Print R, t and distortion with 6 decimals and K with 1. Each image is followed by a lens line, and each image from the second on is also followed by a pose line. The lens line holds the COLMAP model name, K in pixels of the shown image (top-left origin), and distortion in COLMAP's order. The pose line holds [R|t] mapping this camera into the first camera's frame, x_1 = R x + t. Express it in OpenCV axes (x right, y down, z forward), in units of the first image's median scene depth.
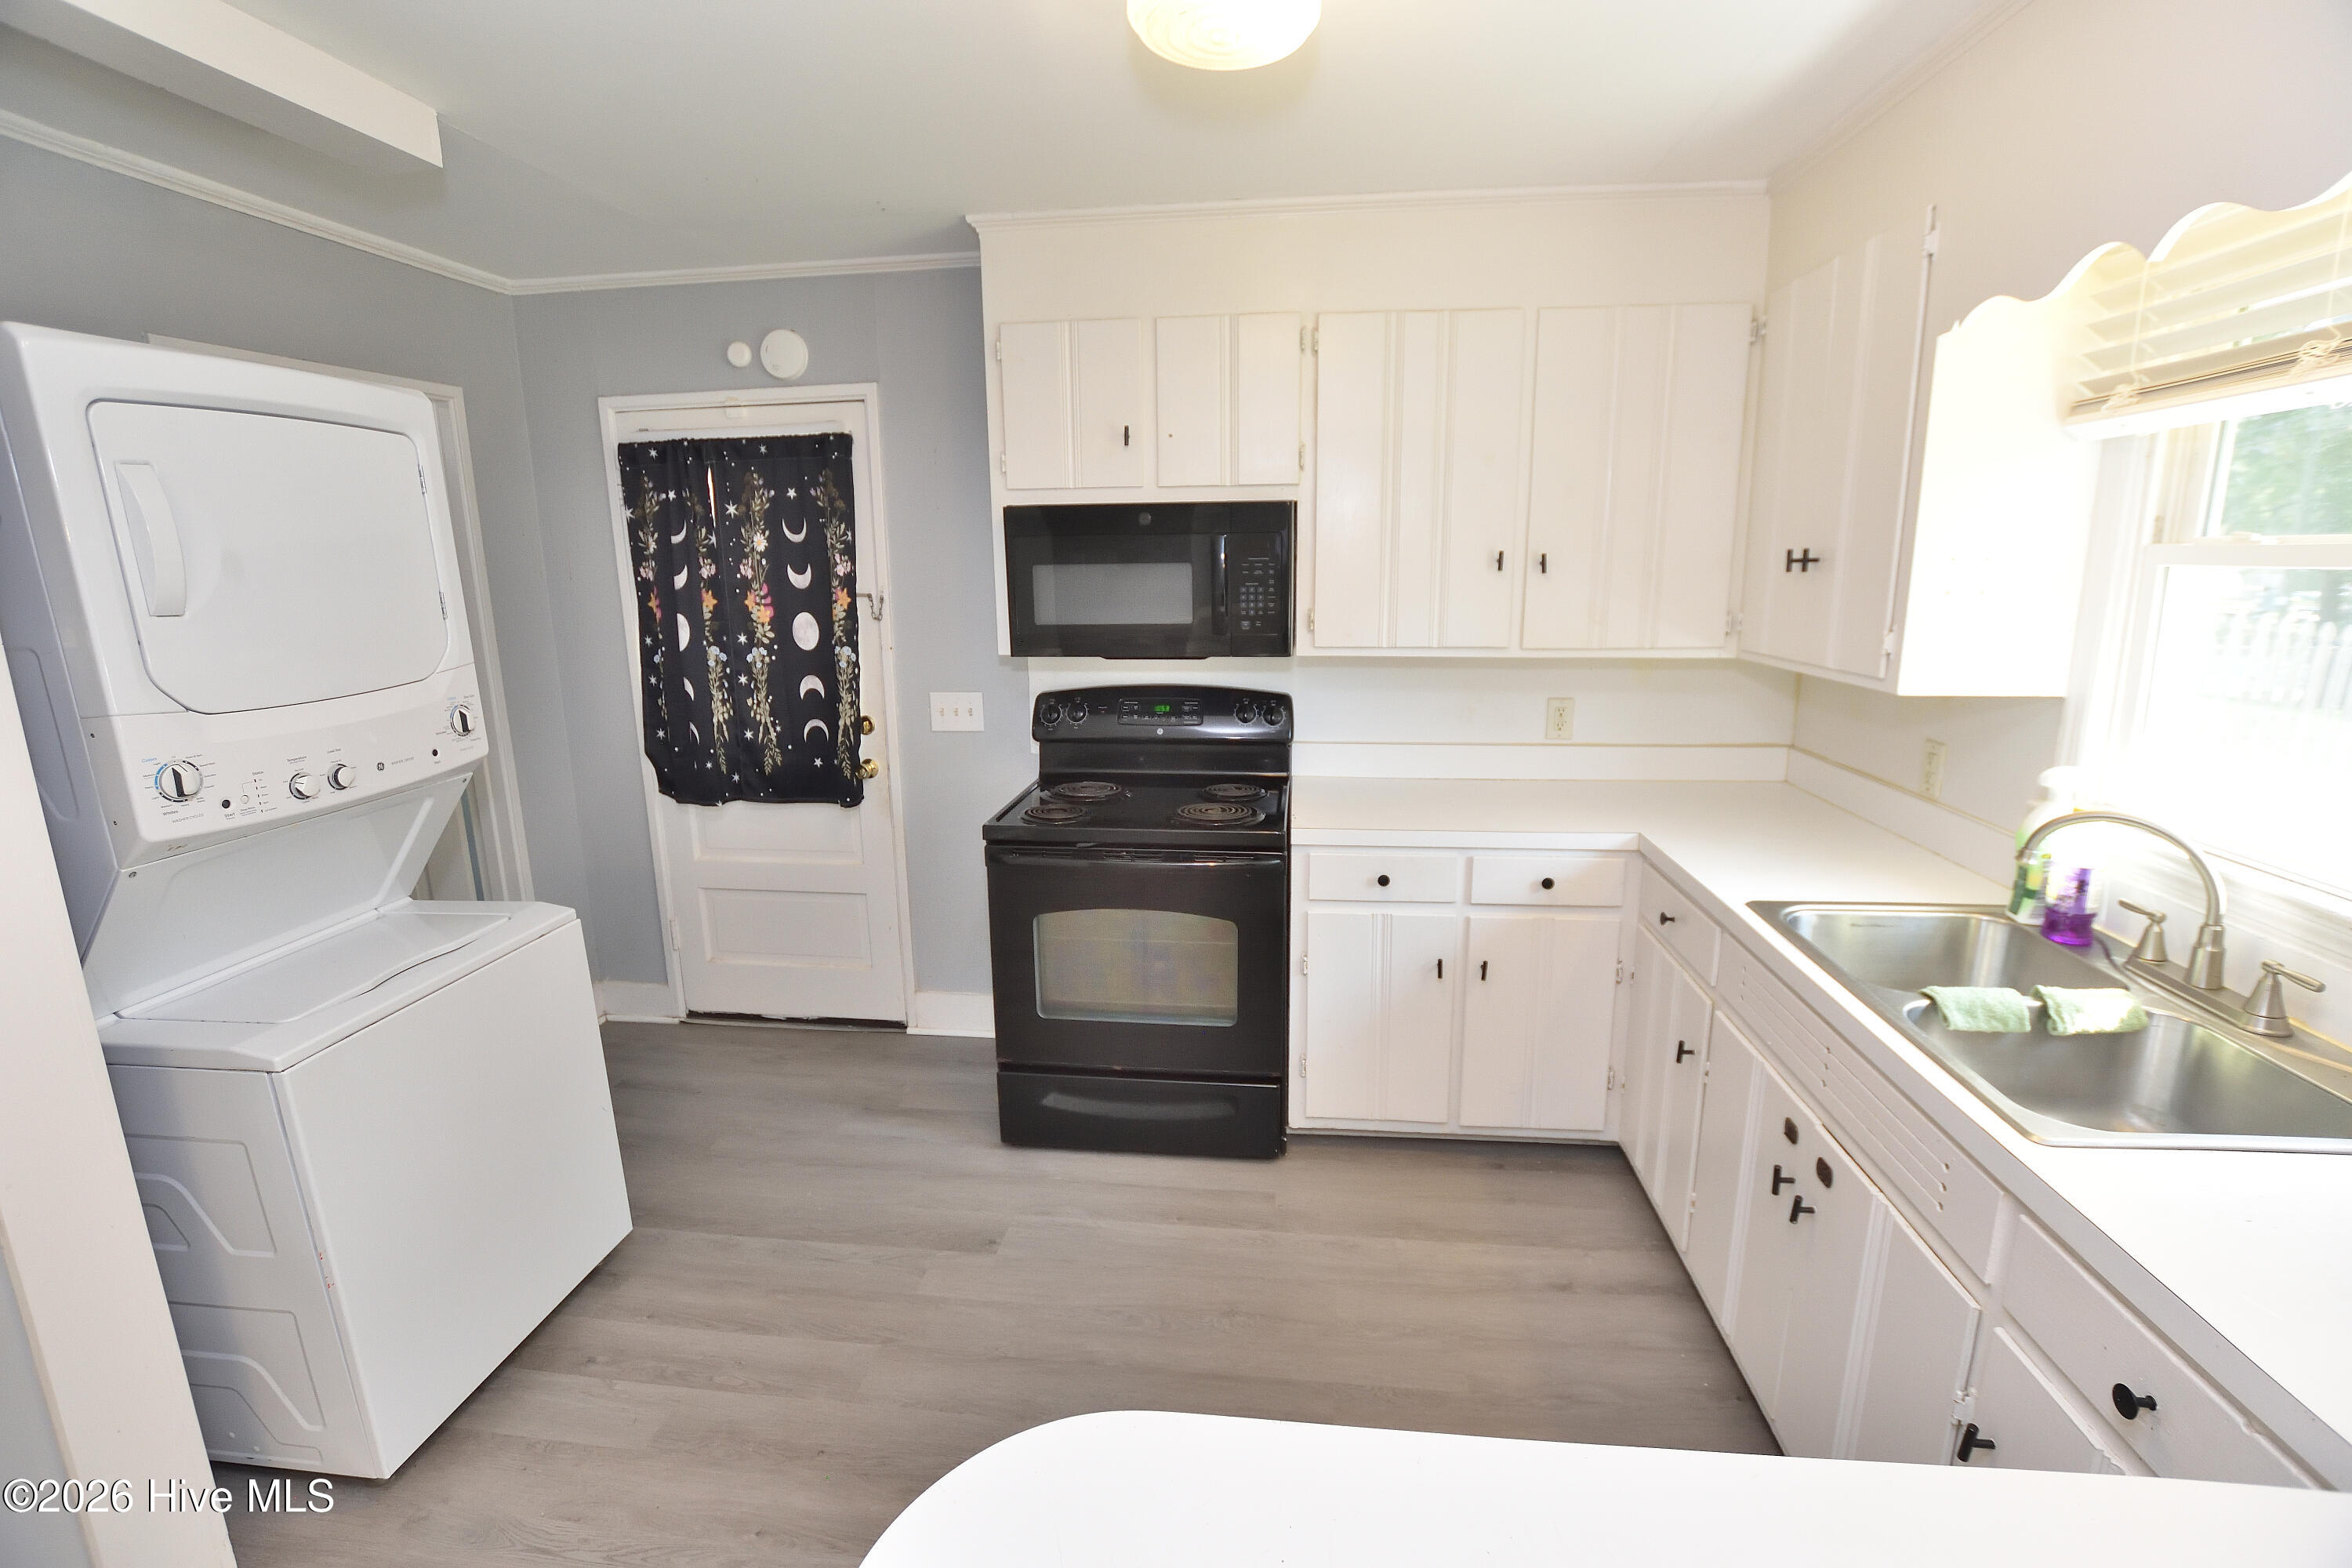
lens RADIAL K [[1019.5, 0, 1177.6], [0, 1019.5, 787.0], [0, 0, 1]] dist [-0.022901, -0.000609]
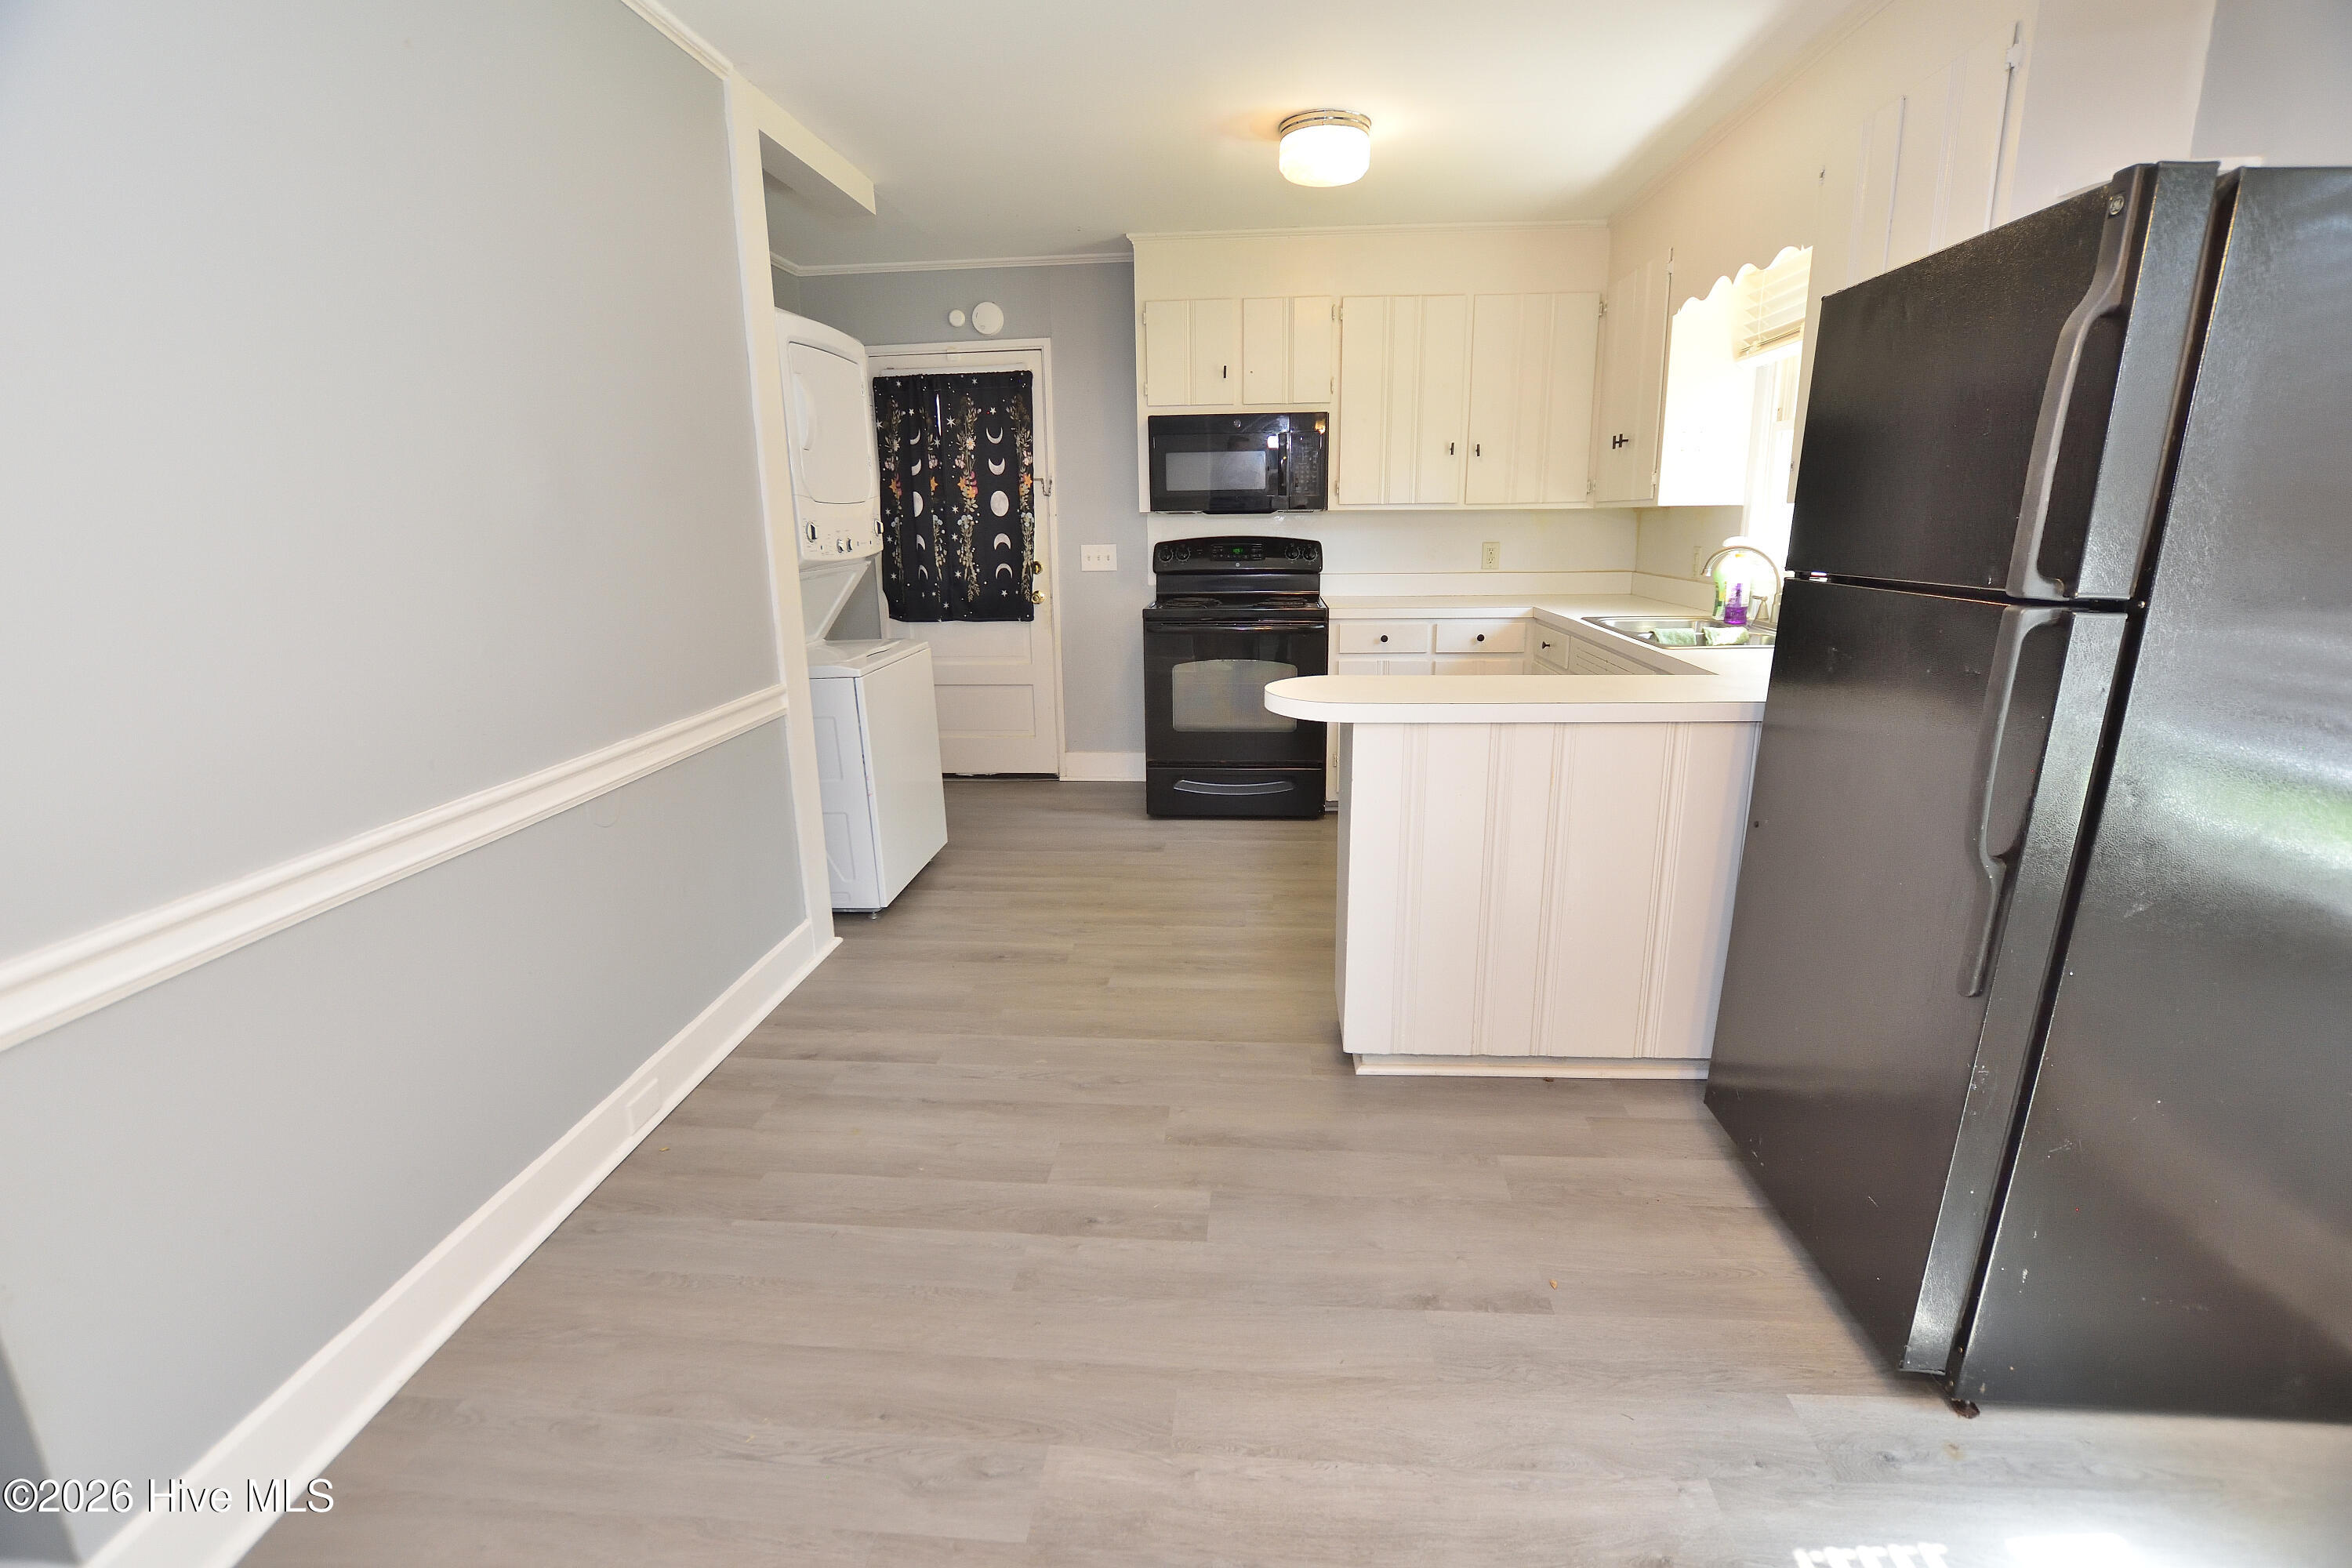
lens RADIAL K [[1019.5, 0, 1178.2], [0, 1019.5, 781.9], [0, 0, 1]] dist [-0.022901, -0.000609]
pose [[0.999212, -0.012390, 0.037699, -0.187840], [0.011131, 0.999380, 0.033411, 0.246841], [-0.038089, -0.032965, 0.998730, -0.620331]]
